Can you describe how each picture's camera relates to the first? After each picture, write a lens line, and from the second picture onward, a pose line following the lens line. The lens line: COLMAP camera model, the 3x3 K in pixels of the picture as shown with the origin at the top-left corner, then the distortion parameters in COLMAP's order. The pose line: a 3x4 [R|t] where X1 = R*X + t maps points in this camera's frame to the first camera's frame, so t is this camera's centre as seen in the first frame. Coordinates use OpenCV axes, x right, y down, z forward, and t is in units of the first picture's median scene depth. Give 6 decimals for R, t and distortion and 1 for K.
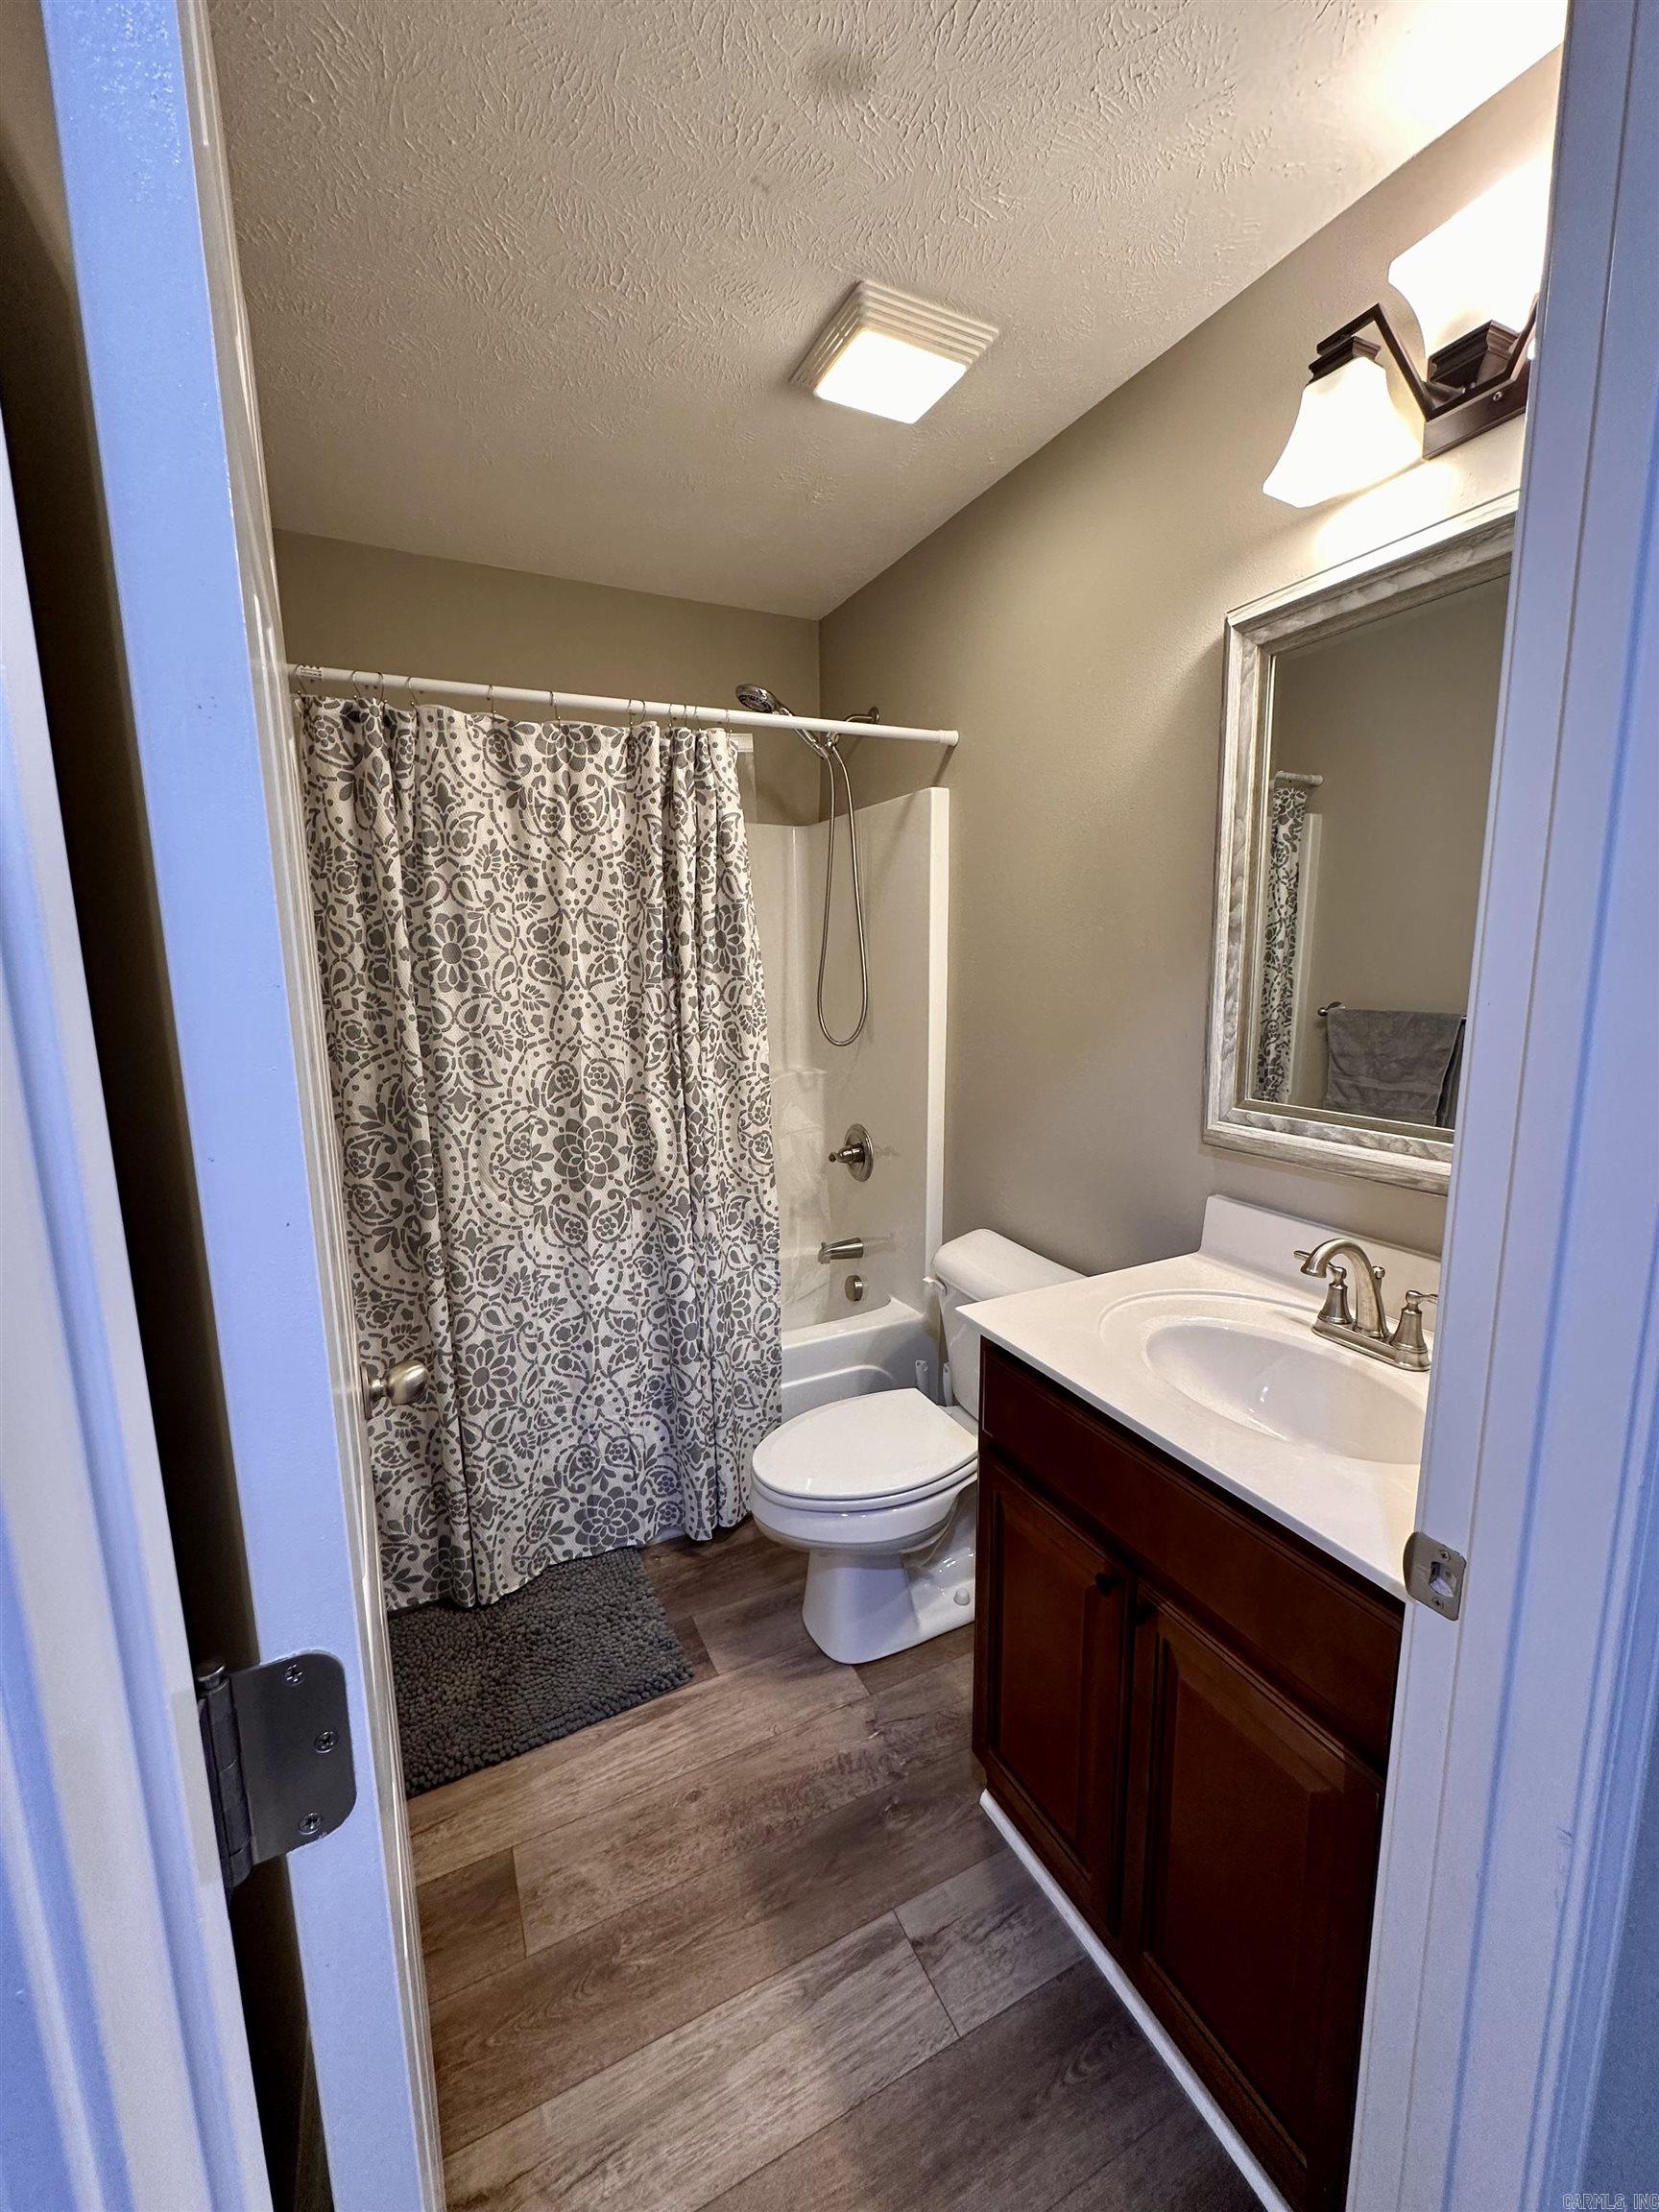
lens RADIAL K [[883.8, 0, 834.2], [0, 883.8, 1103.6], [0, 0, 1]] dist [-0.003187, 0.000316]
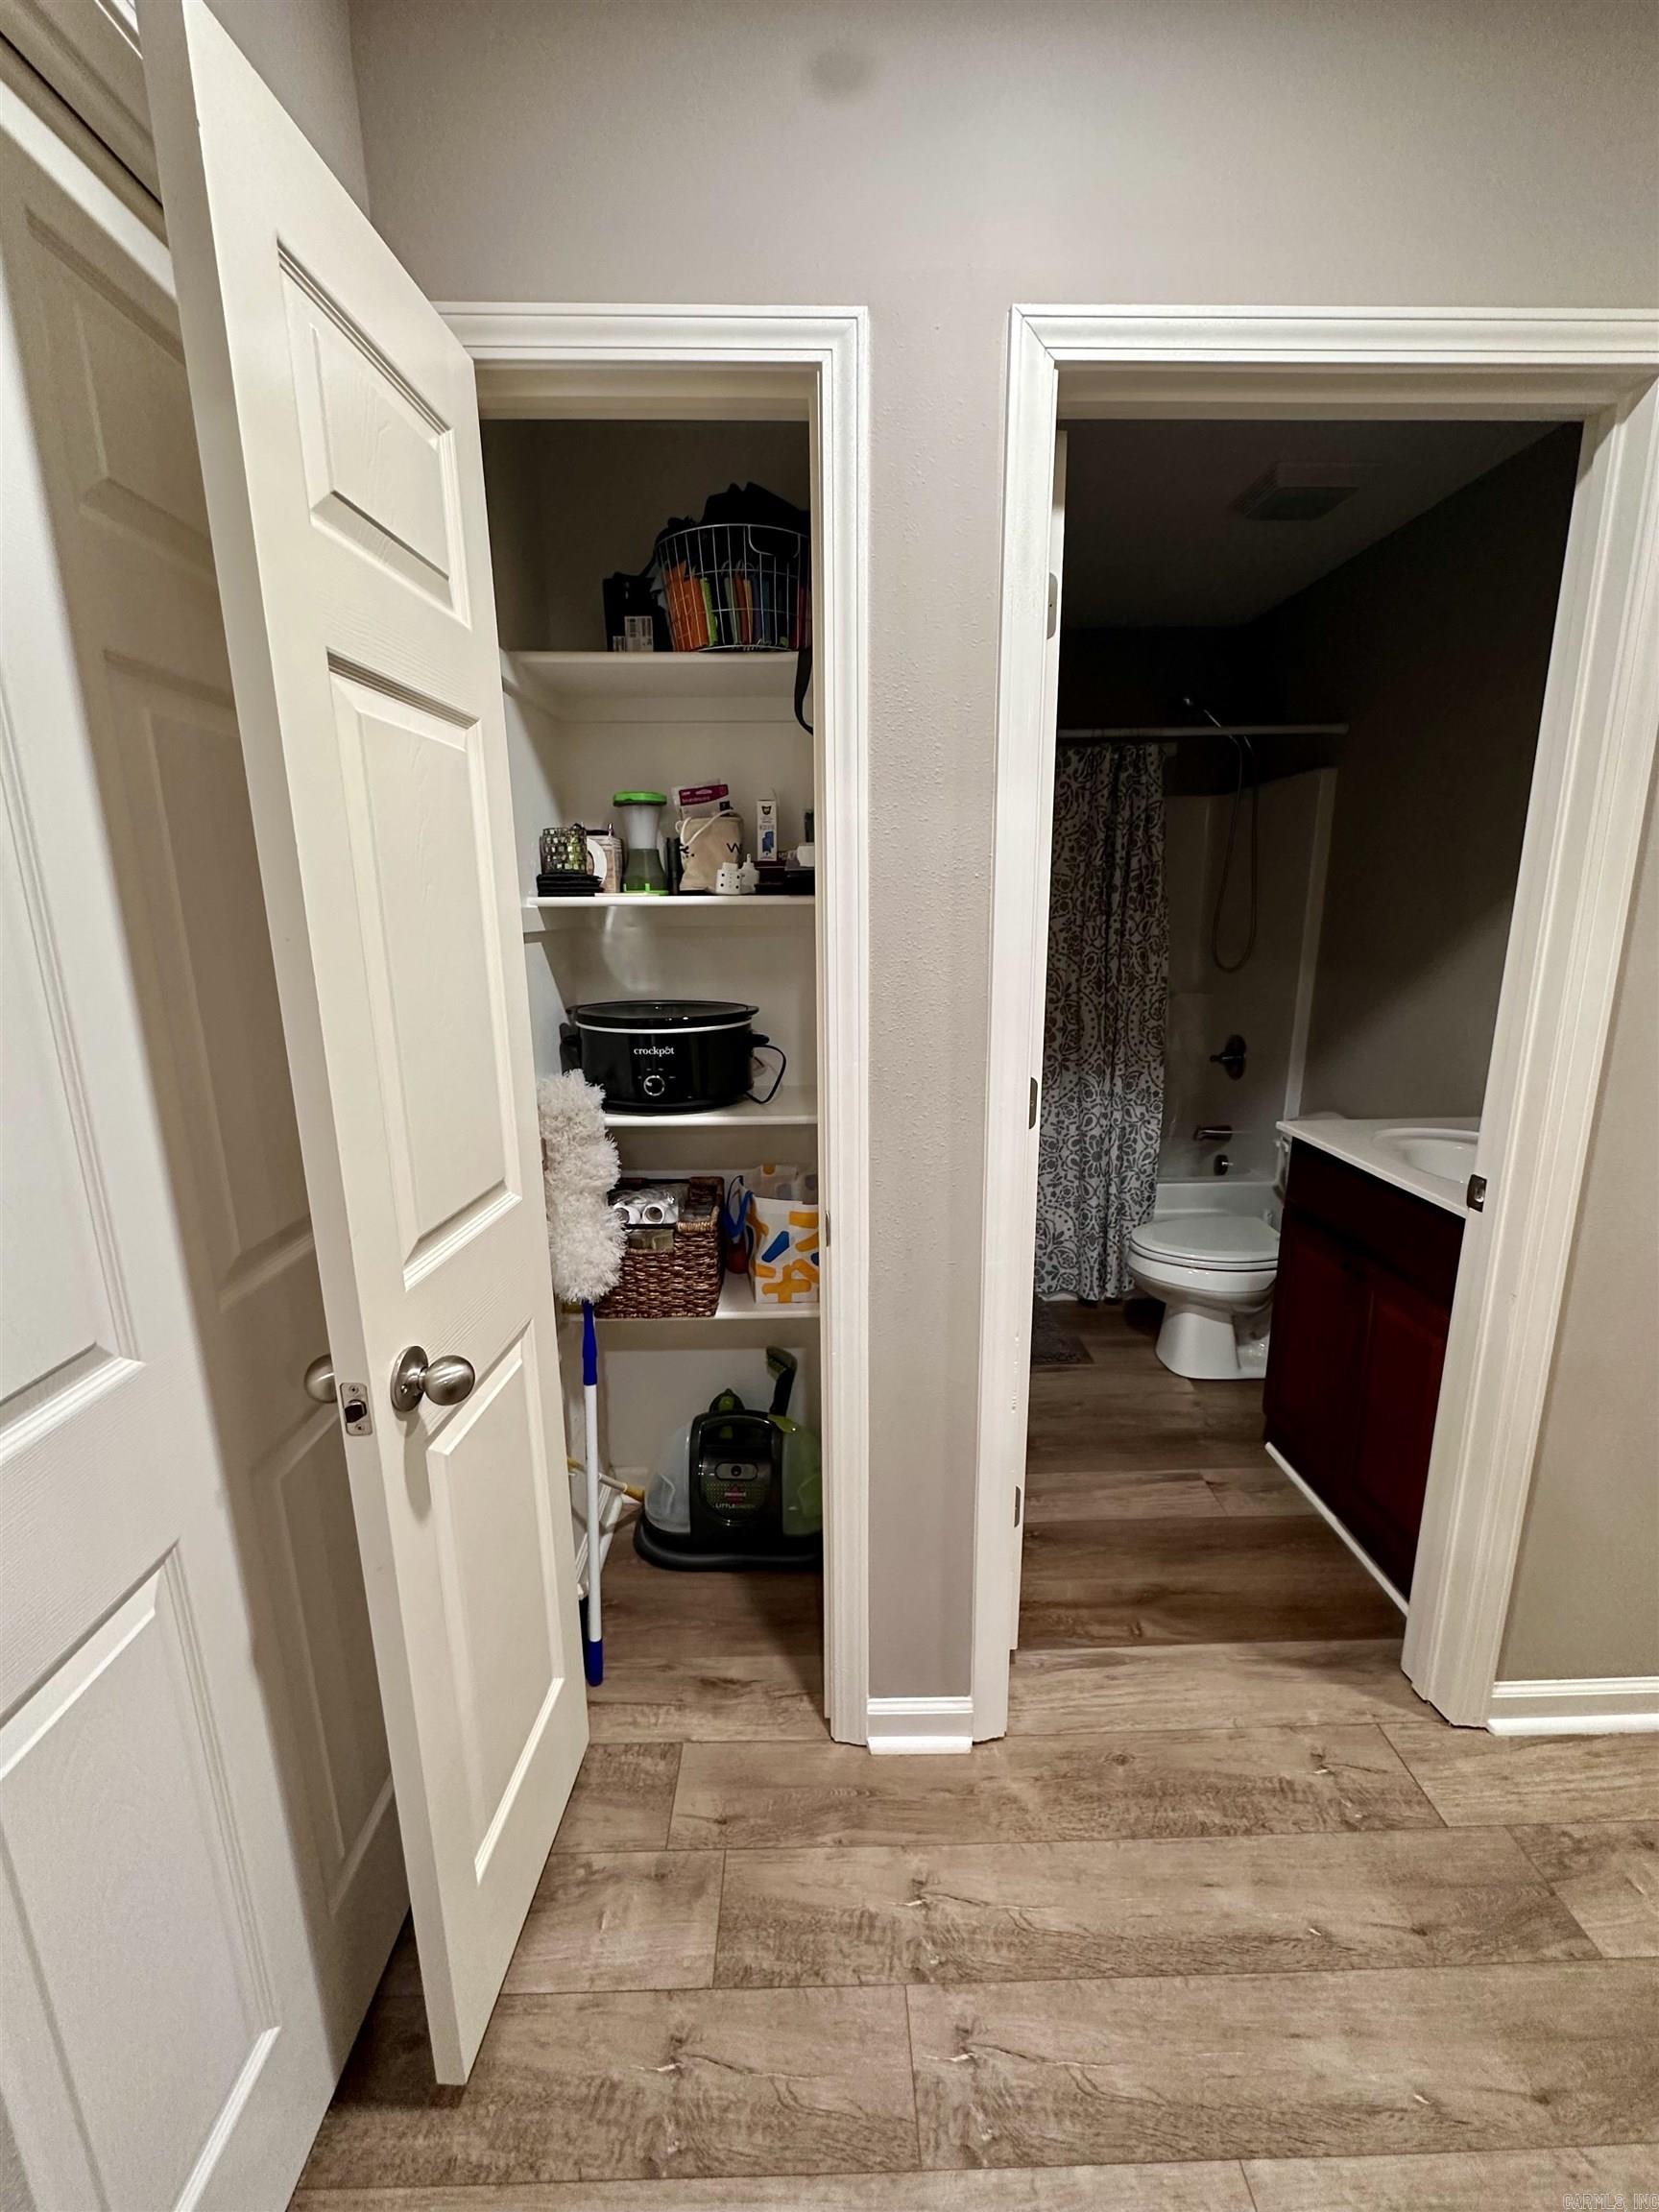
lens RADIAL K [[883.8, 0, 834.2], [0, 883.8, 1103.6], [0, 0, 1]] dist [-0.003187, 0.000316]
pose [[0.908023, 0.094916, -0.408026, 0.040623], [-0.069707, 0.994649, 0.076250, 0.090908], [0.413080, -0.040794, 0.909780, -0.550473]]
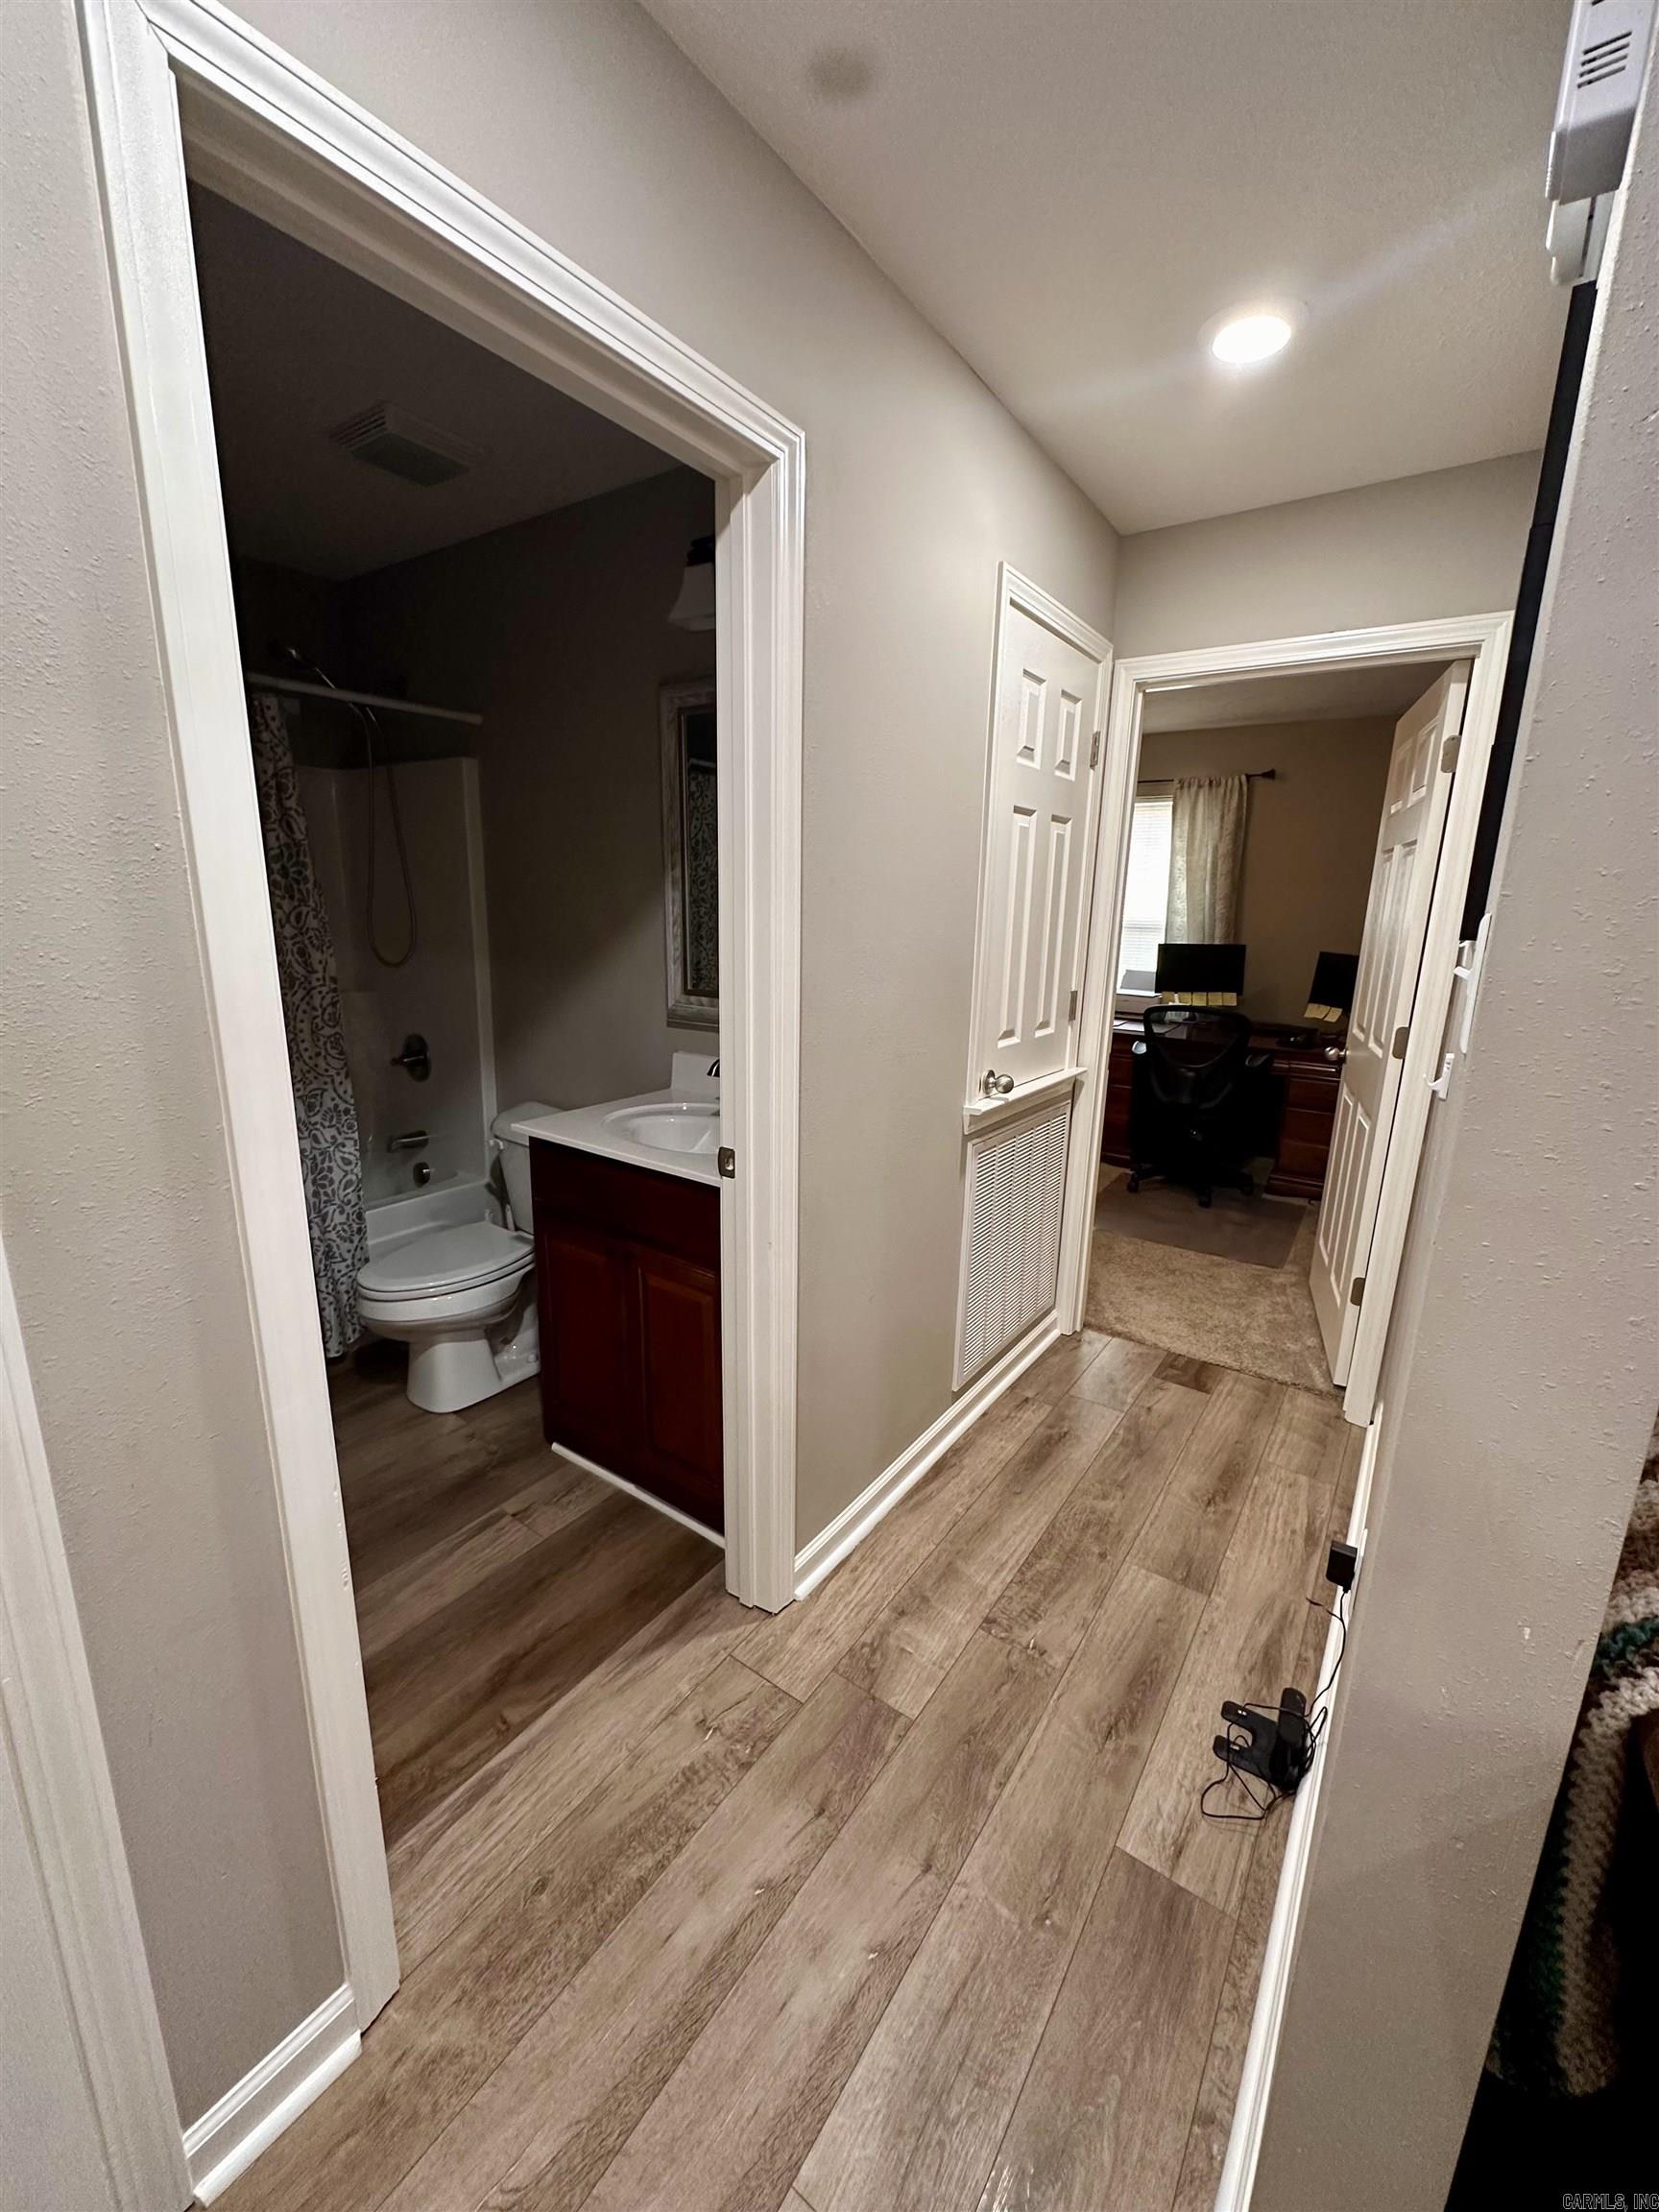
lens RADIAL K [[883.8, 0, 834.2], [0, 883.8, 1103.6], [0, 0, 1]] dist [-0.003187, 0.000316]
pose [[0.875499, -0.075880, 0.477225, -0.071491], [0.043219, 0.995932, 0.079067, 0.066917], [-0.481283, -0.048598, 0.875217, -0.433167]]
